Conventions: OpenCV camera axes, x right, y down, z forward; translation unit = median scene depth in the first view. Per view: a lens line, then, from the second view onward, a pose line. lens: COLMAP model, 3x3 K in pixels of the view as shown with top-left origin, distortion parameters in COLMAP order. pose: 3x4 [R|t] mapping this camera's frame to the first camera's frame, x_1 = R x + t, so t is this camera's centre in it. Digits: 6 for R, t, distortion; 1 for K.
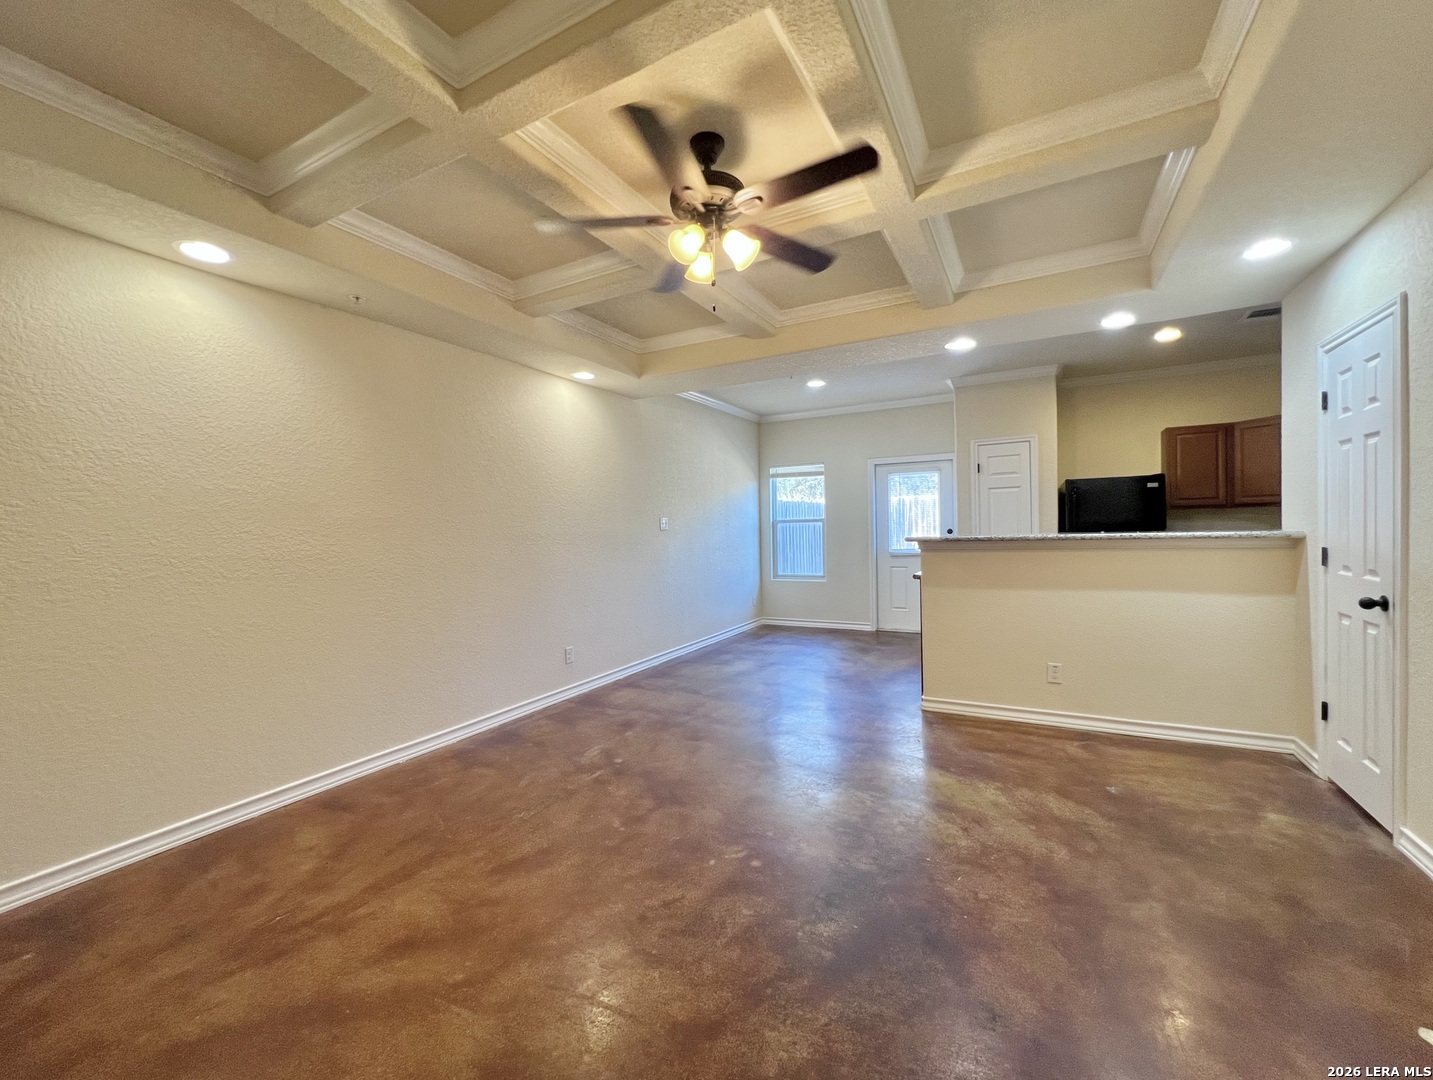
lens RADIAL K [[591.1, 0, 718.1], [0, 591.1, 536.8], [0, 0, 1]] dist [0.000924, 0.000202]
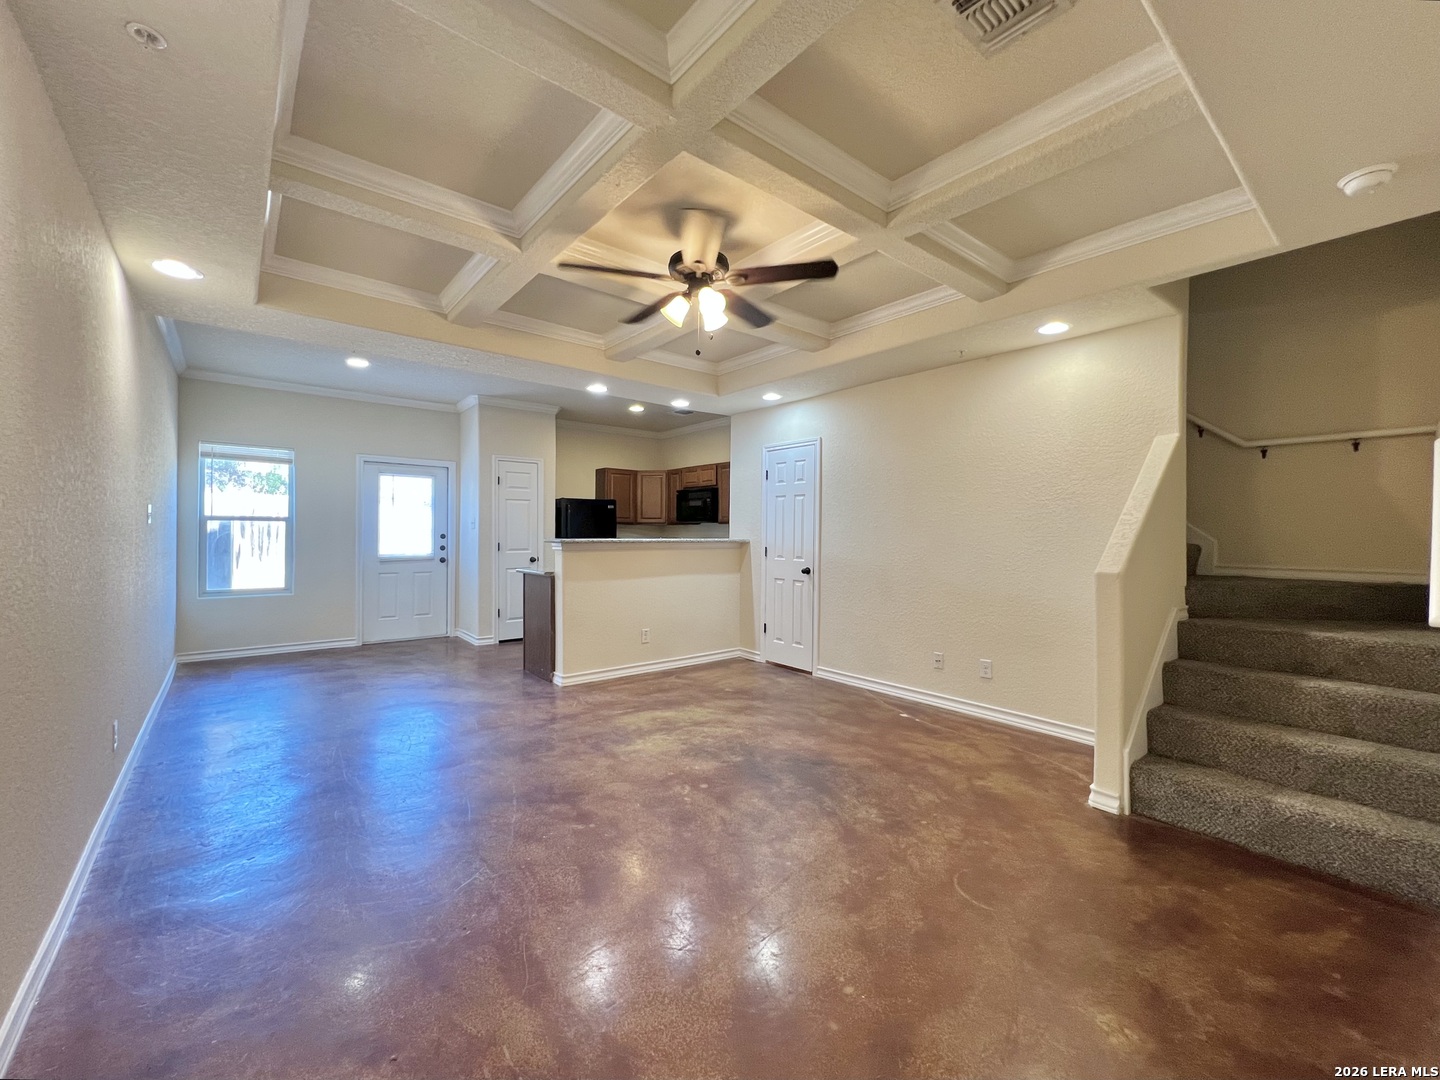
lens RADIAL K [[594.0, 0, 721.6], [0, 594.0, 536.8], [0, 0, 1]] dist [0.000924, 0.000202]
pose [[0.375197, 0.020429, 0.926720, -0.786899], [-0.004648, 0.999786, -0.020158, 0.021033], [-0.926933, 0.003256, 0.375212, 0.324570]]
